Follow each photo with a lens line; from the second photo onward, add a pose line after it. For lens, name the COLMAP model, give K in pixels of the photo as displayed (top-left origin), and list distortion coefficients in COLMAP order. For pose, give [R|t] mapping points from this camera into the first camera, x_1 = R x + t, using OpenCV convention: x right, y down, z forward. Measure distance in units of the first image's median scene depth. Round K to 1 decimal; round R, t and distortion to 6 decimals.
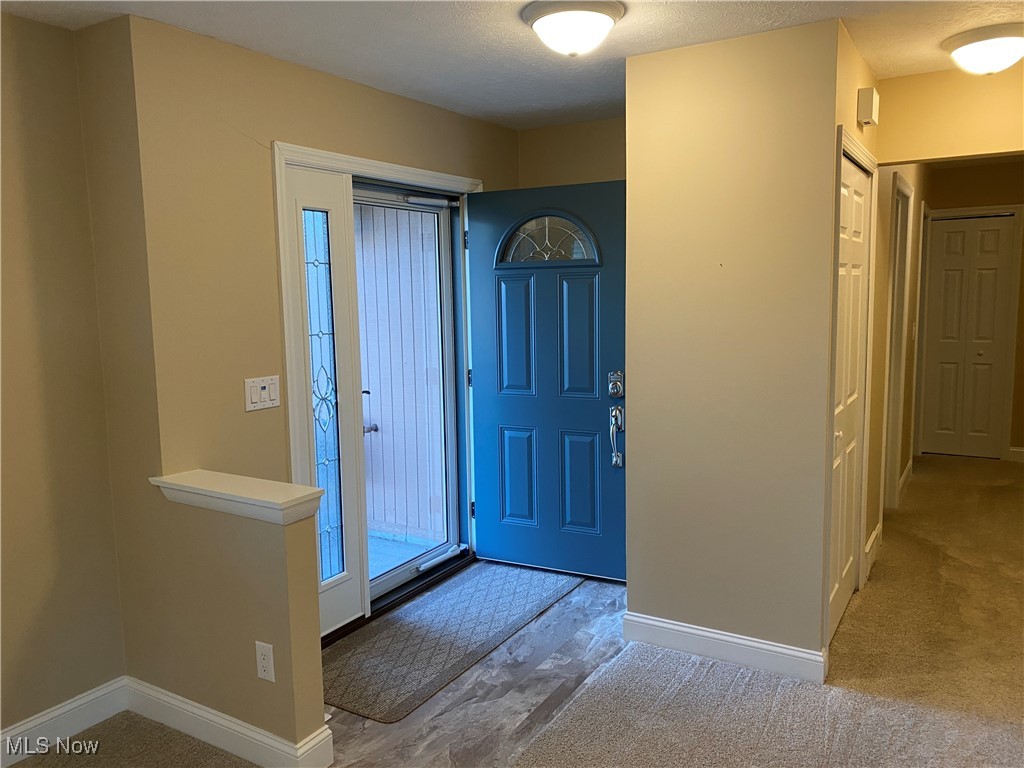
lens RADIAL K [[771.0, 0, 512.0], [0, 771.0, 384.0], [0, 0, 1]] dist [0.012613, 0.001659]
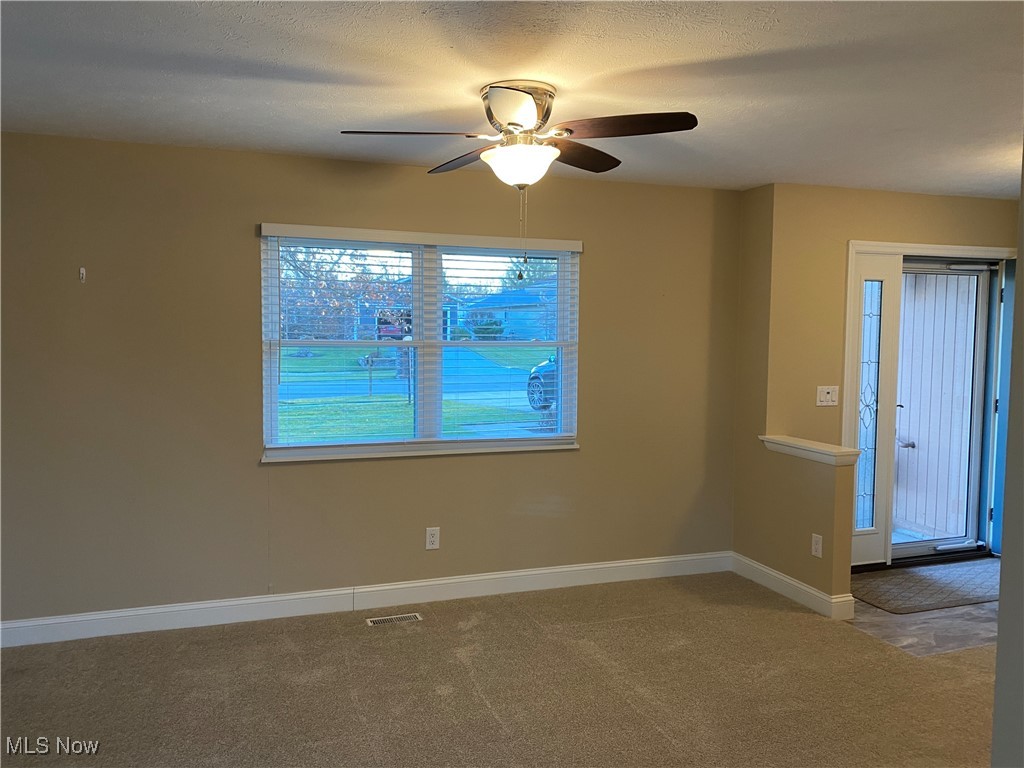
lens RADIAL K [[771.0, 0, 512.0], [0, 771.0, 384.0], [0, 0, 1]] dist [0.012613, 0.001659]
pose [[0.772101, 0.064779, -0.632190, 0.163303], [-0.098398, 0.994980, -0.018222, 0.071416], [0.627836, 0.076276, 0.774599, -0.580740]]
